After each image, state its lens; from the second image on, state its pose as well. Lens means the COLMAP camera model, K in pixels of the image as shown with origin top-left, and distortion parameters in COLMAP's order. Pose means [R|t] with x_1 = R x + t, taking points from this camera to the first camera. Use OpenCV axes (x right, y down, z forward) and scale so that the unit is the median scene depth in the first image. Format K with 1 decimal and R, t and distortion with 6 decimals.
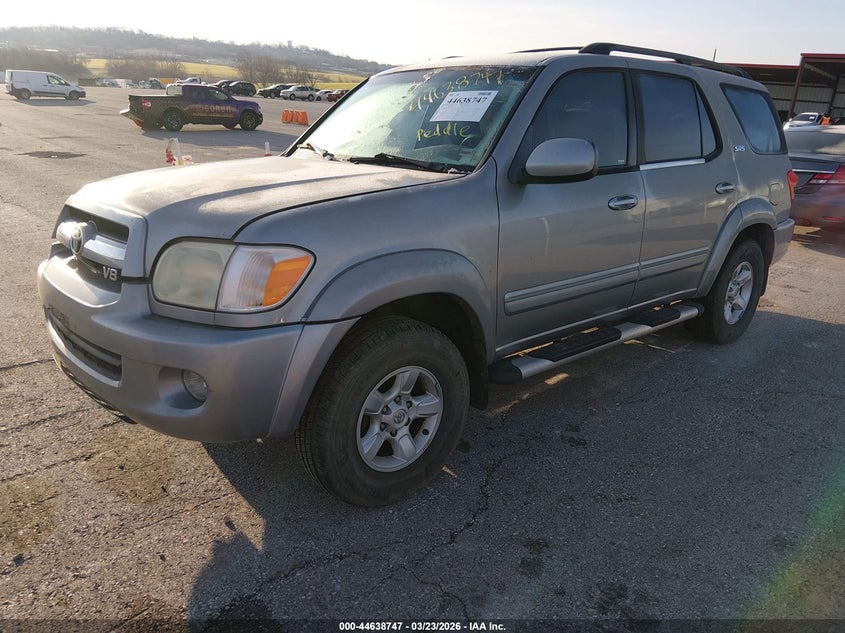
lens RADIAL K [[649.9, 0, 419.9], [0, 649.9, 314.2], [0, 0, 1]] dist [0.008341, -0.002312]
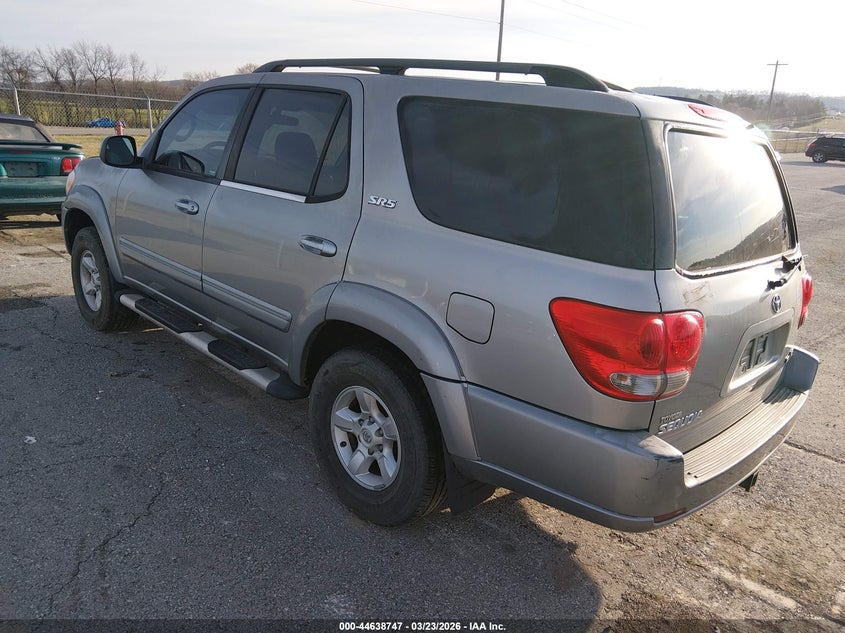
lens RADIAL K [[649.9, 0, 419.9], [0, 649.9, 314.2], [0, 0, 1]] dist [0.008341, -0.002312]
pose [[0.070934, 0.276729, -0.958327, 1.334549], [-0.394669, 0.890131, 0.227824, -0.384597], [0.916081, 0.362062, 0.172356, 1.163907]]
